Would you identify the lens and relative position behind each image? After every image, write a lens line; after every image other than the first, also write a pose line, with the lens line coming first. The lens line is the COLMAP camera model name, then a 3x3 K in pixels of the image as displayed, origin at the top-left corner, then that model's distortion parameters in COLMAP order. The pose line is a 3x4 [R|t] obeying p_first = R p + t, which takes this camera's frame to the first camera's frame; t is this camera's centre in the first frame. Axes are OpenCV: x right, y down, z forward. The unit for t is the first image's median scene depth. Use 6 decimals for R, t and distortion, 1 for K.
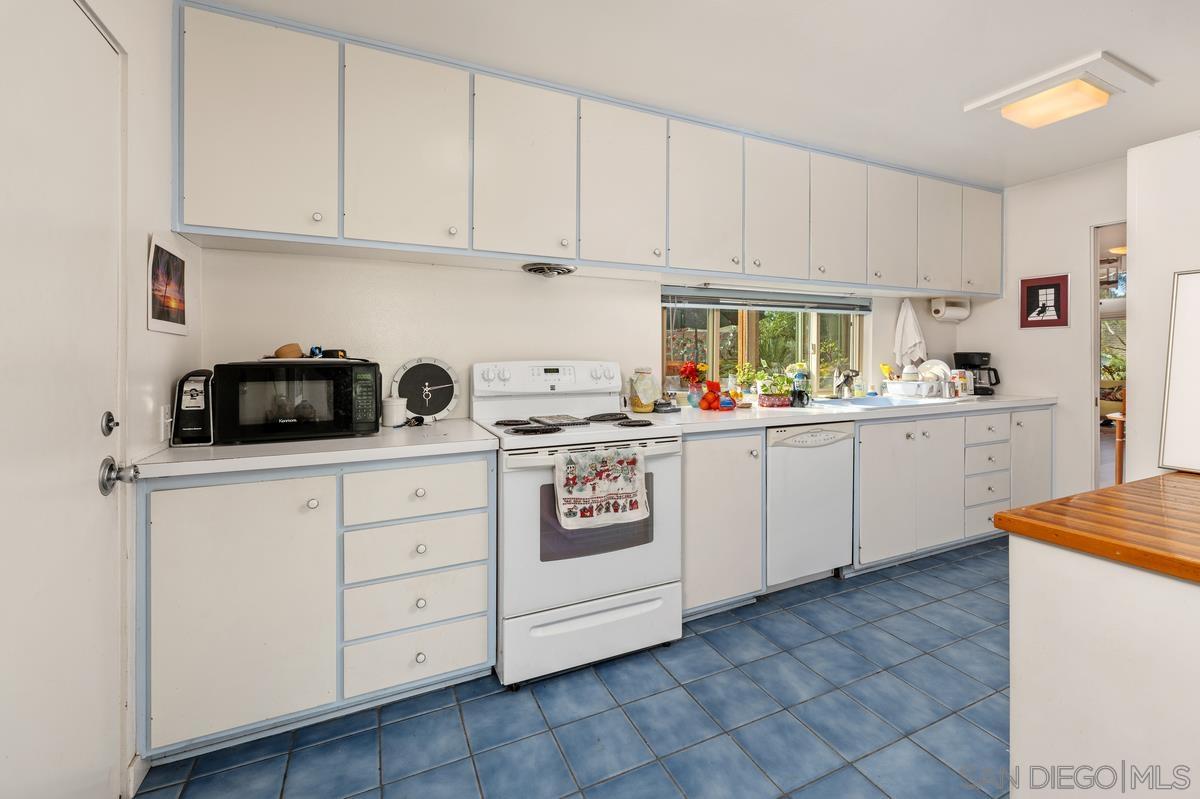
lens RADIAL K [[493.2, 0, 597.5], [0, 493.2, 363.9], [0, 0, 1]] dist [0.011301, 0.000090]
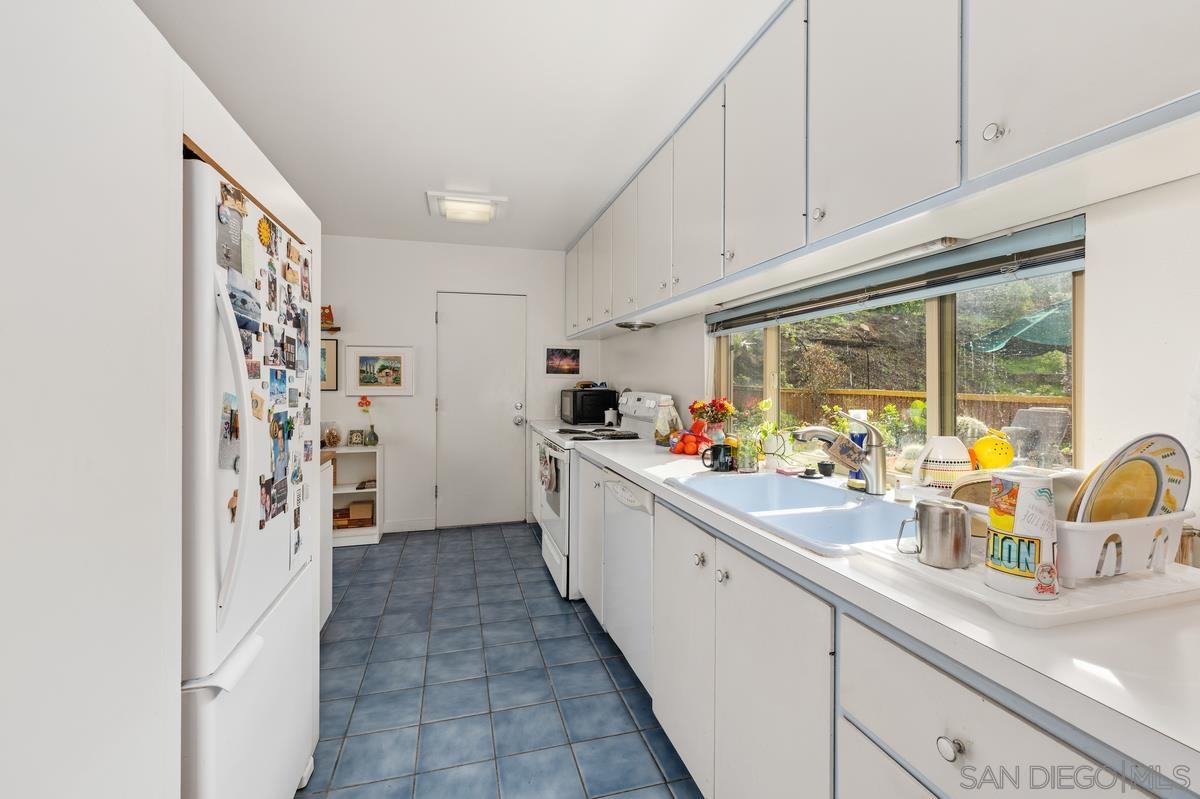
lens RADIAL K [[519.0, 0, 600.2], [0, 519.0, 381.0], [0, 0, 1]] dist [-0.000667, -0.000080]
pose [[-0.154386, -0.005012, -0.987998, 1.827229], [-0.004767, 0.999979, -0.004328, -0.032090], [0.987999, 0.004042, -0.154407, 1.555684]]
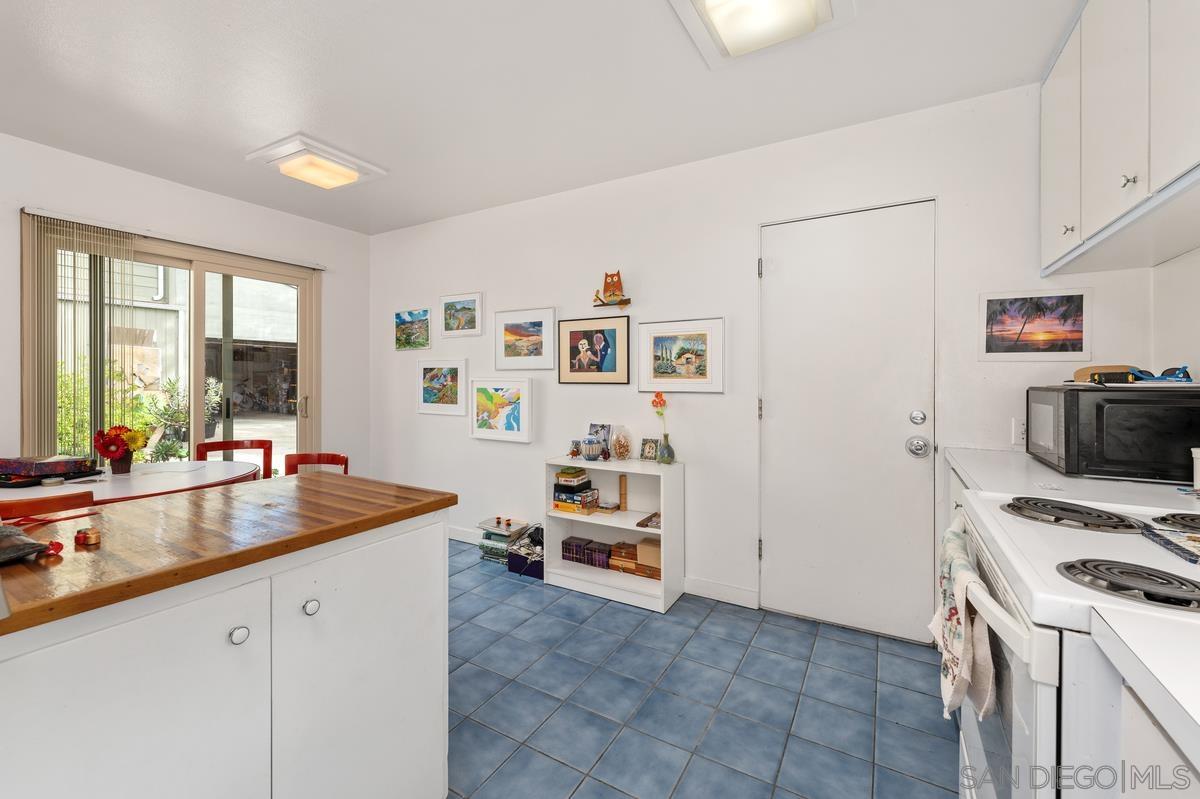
lens RADIAL K [[492.3, 0, 595.6], [0, 492.3, 376.5], [0, 0, 1]] dist [0.001179, 0.000203]
pose [[-0.818612, -0.004203, -0.574331, 0.712935], [-0.004312, 0.999990, -0.001171, -0.016181], [0.574330, 0.001518, -0.818622, 1.309469]]
